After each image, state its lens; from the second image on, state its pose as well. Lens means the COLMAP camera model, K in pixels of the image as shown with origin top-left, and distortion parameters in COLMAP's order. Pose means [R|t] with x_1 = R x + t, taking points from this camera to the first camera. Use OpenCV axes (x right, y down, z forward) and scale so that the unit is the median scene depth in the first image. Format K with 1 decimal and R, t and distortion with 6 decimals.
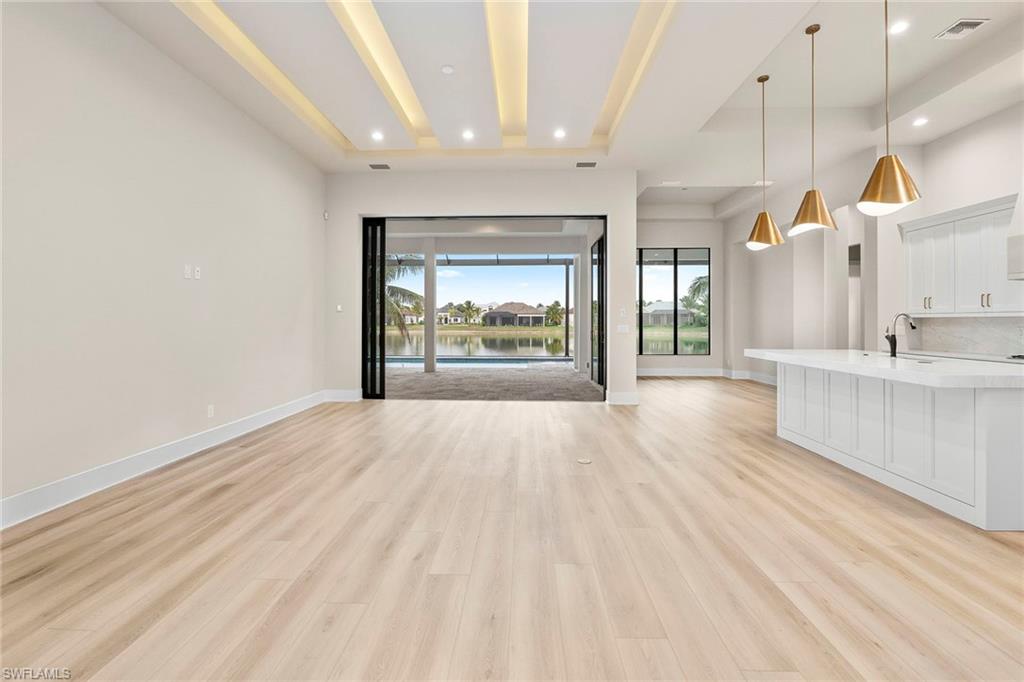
lens RADIAL K [[422.6, 0, 508.0], [0, 422.6, 318.2], [0, 0, 1]] dist [-0.006939, 0.000221]
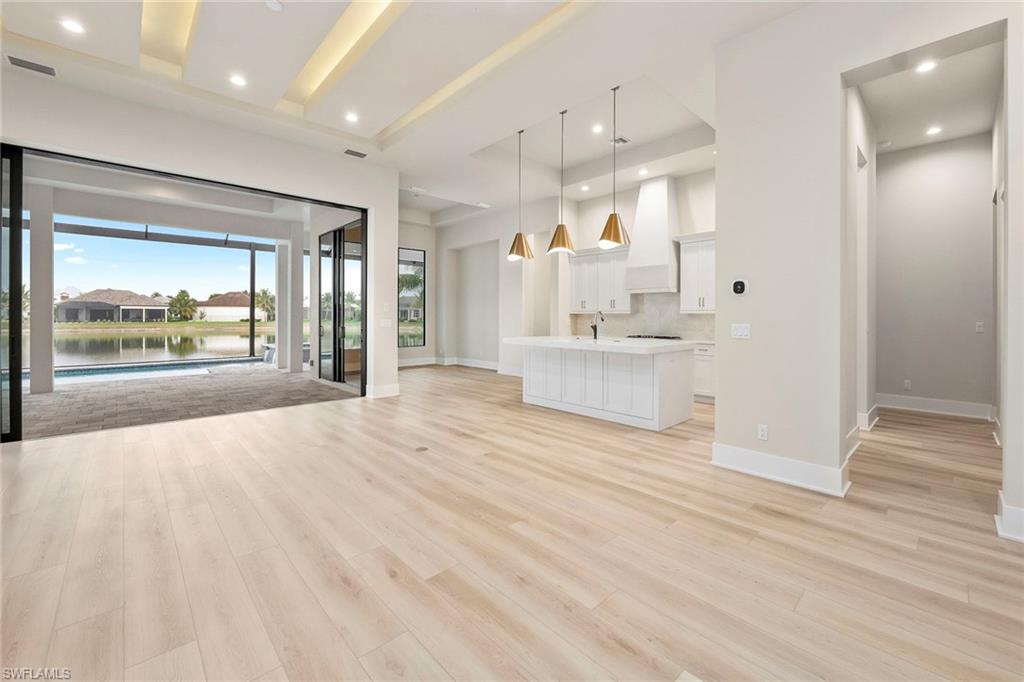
lens RADIAL K [[422.6, 0, 508.0], [0, 422.6, 318.2], [0, 0, 1]] dist [-0.006939, 0.000221]
pose [[0.708820, -0.002253, 0.705386, -0.204684], [-0.007040, 0.999922, 0.010269, 0.000345], [-0.705354, -0.012245, 0.708749, 0.055047]]
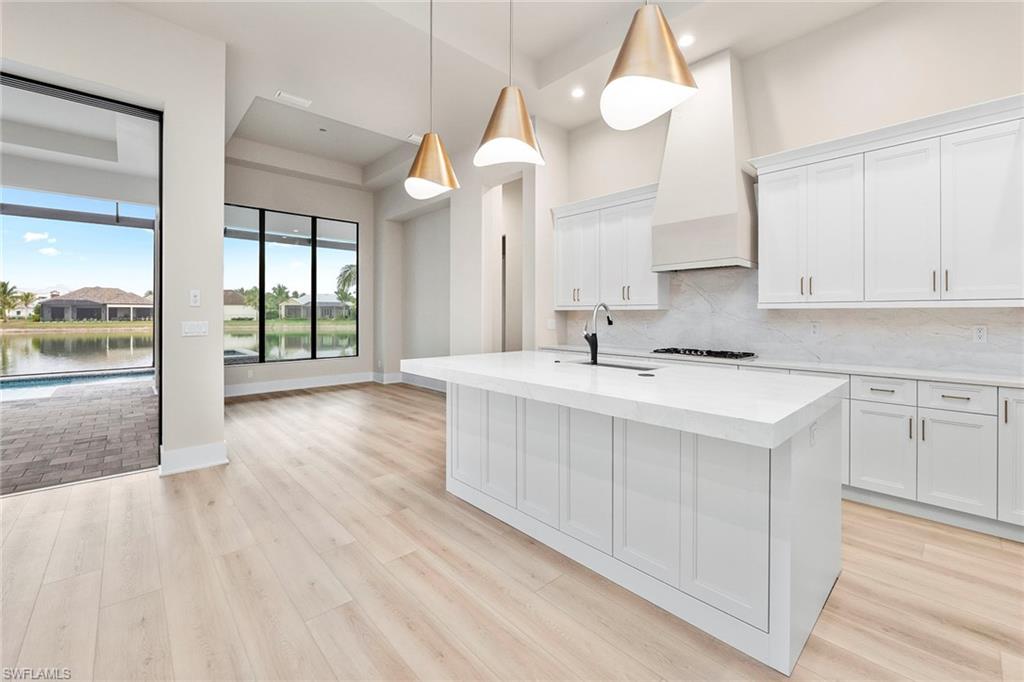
lens RADIAL K [[422.6, 0, 508.0], [0, 422.6, 318.2], [0, 0, 1]] dist [-0.006939, 0.000221]
pose [[0.715583, -0.005869, 0.698504, 0.154722], [-0.005830, 0.999880, 0.014374, 0.002068], [-0.698504, -0.014358, 0.715462, 0.287160]]
